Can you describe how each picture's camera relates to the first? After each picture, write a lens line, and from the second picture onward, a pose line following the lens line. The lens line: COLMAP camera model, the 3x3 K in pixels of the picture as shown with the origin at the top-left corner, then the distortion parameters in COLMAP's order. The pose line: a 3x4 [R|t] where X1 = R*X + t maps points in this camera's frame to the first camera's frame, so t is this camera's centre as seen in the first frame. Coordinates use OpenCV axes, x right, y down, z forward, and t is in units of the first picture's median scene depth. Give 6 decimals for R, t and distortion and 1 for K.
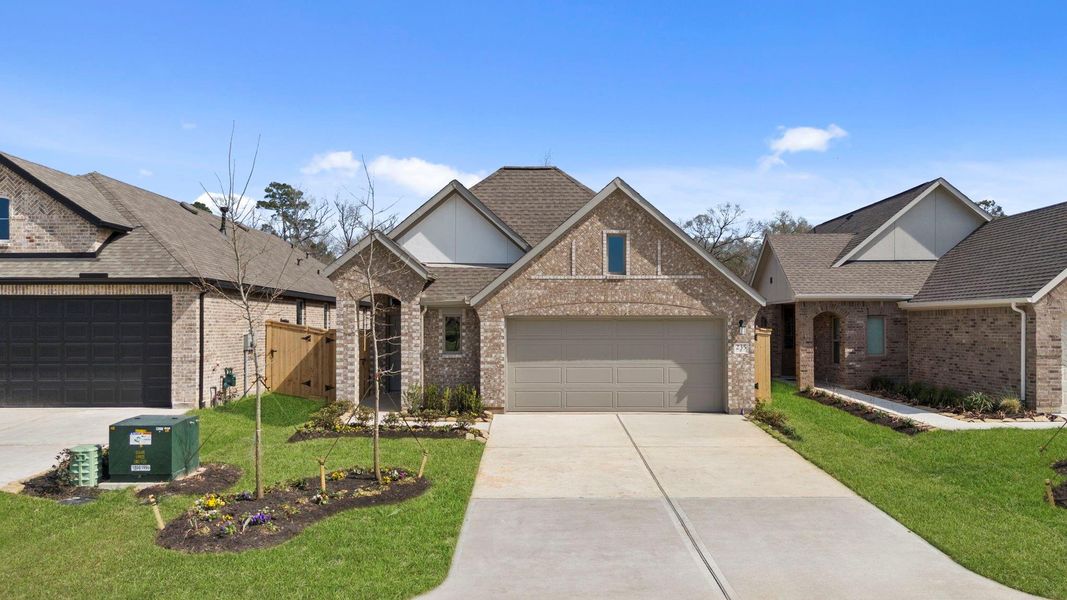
lens RADIAL K [[845.8, 0, 533.5], [0, 845.8, 300.0], [0, 0, 1]] dist [0.032664, -0.009030]
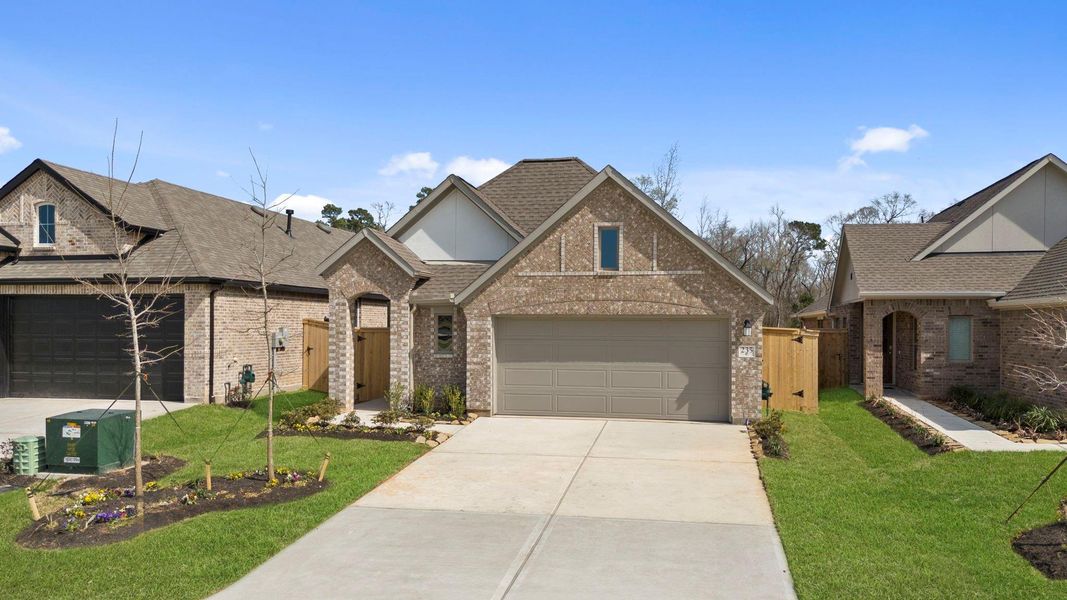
lens RADIAL K [[845.8, 0, 533.5], [0, 845.8, 300.0], [0, 0, 1]] dist [0.032664, -0.009030]
pose [[0.976296, -0.001457, -0.216436, 0.218234], [0.001436, 0.999999, -0.000252, 0.002547], [0.216436, -0.000065, 0.976297, 0.074869]]
